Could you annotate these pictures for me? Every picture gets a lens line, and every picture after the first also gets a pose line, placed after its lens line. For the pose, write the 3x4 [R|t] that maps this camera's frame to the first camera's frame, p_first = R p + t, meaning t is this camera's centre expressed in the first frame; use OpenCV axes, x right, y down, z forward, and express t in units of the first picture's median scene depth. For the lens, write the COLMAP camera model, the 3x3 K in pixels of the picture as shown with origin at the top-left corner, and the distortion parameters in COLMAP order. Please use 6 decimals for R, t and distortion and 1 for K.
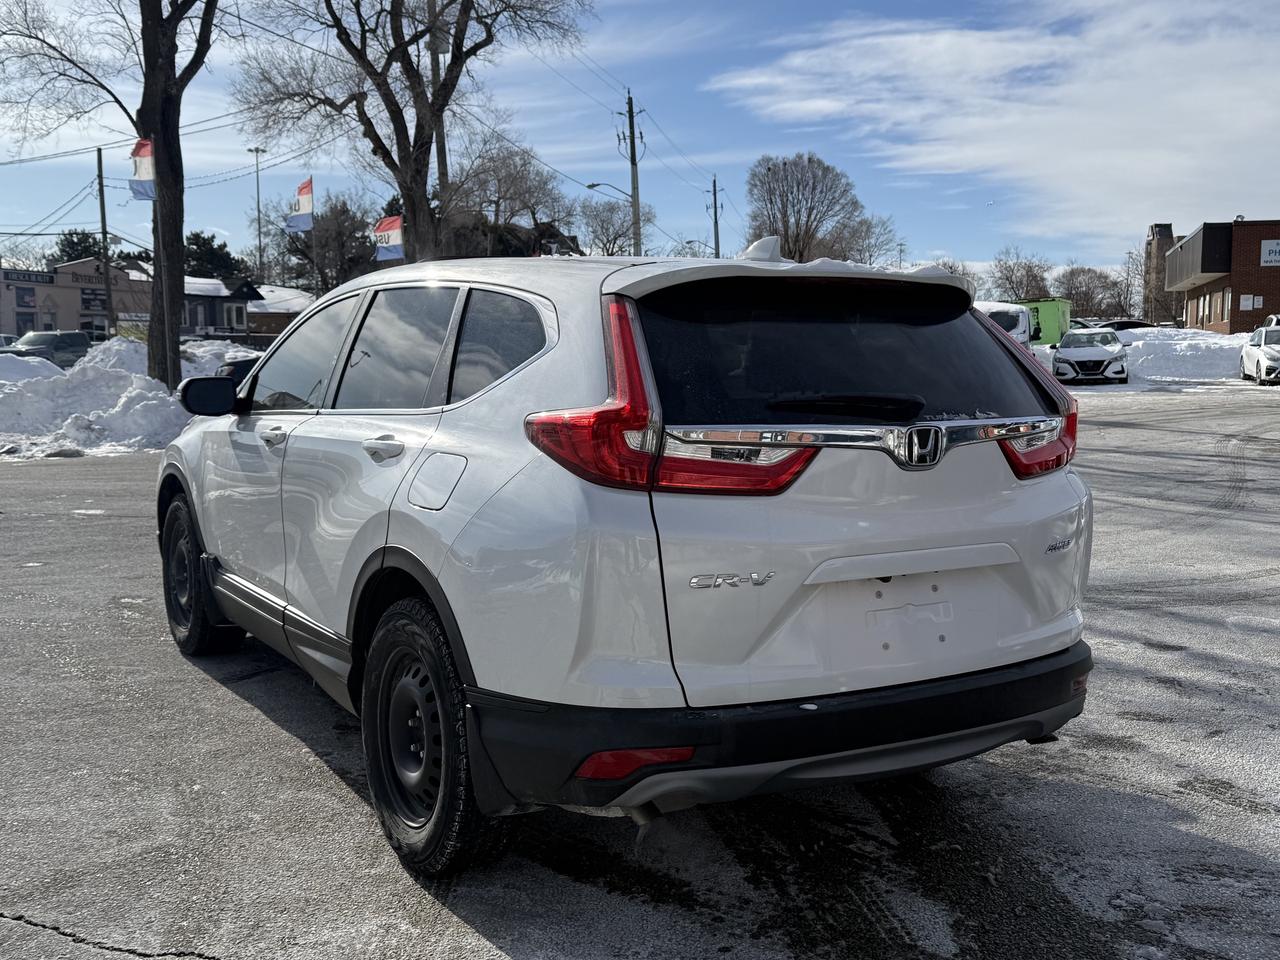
lens RADIAL K [[1342.4, 0, 648.1], [0, 1342.4, 479.4], [0, 0, 1]] dist [0.211846, -0.516402]
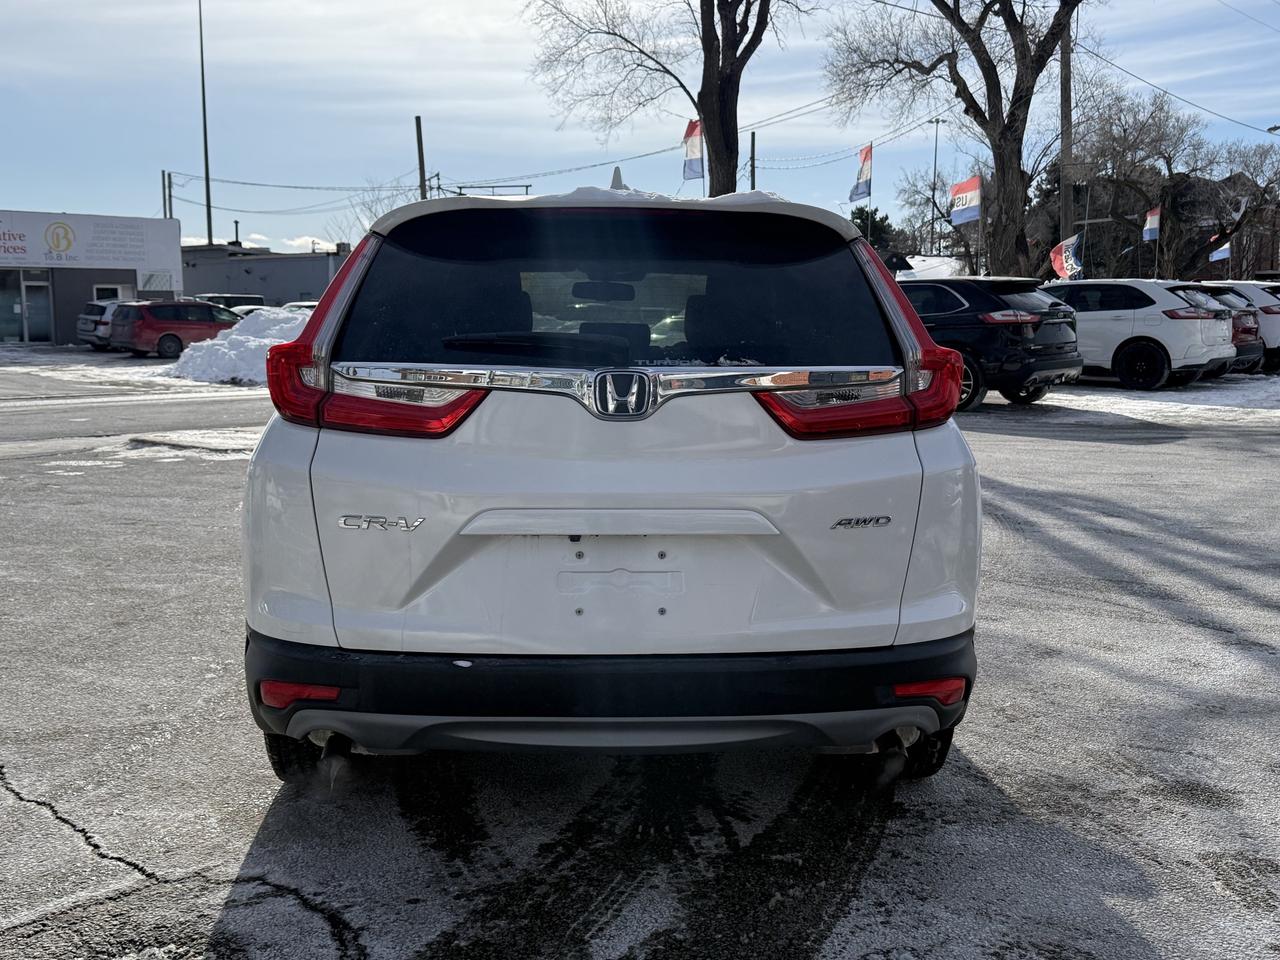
lens RADIAL K [[1342.4, 0, 648.1], [0, 1342.4, 479.4], [0, 0, 1]] dist [0.211846, -0.516402]
pose [[0.859285, 0.059514, -0.508023, 0.577093], [-0.049027, 0.998218, 0.034014, 0.000716], [0.509143, -0.004321, 0.860671, 0.206885]]
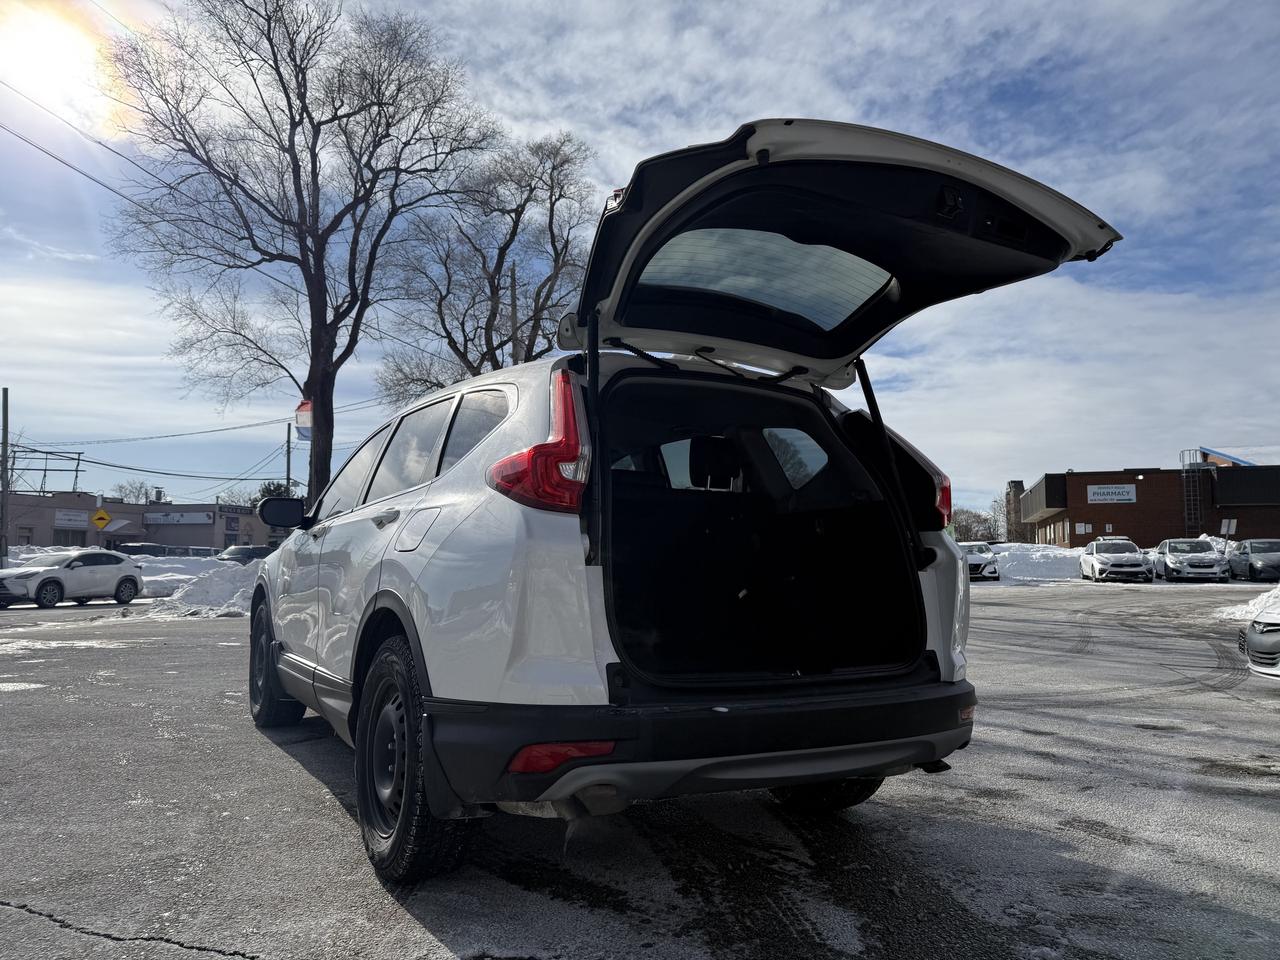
lens RADIAL K [[931.4, 0, 640.0], [0, 931.4, 480.0], [0, 0, 1]] dist [0.050858, -0.077137]
pose [[0.999575, 0.001858, -0.029089, 0.060364], [-0.007594, 0.980105, -0.198337, 0.110690], [0.028142, 0.198473, 0.979702, 0.169575]]
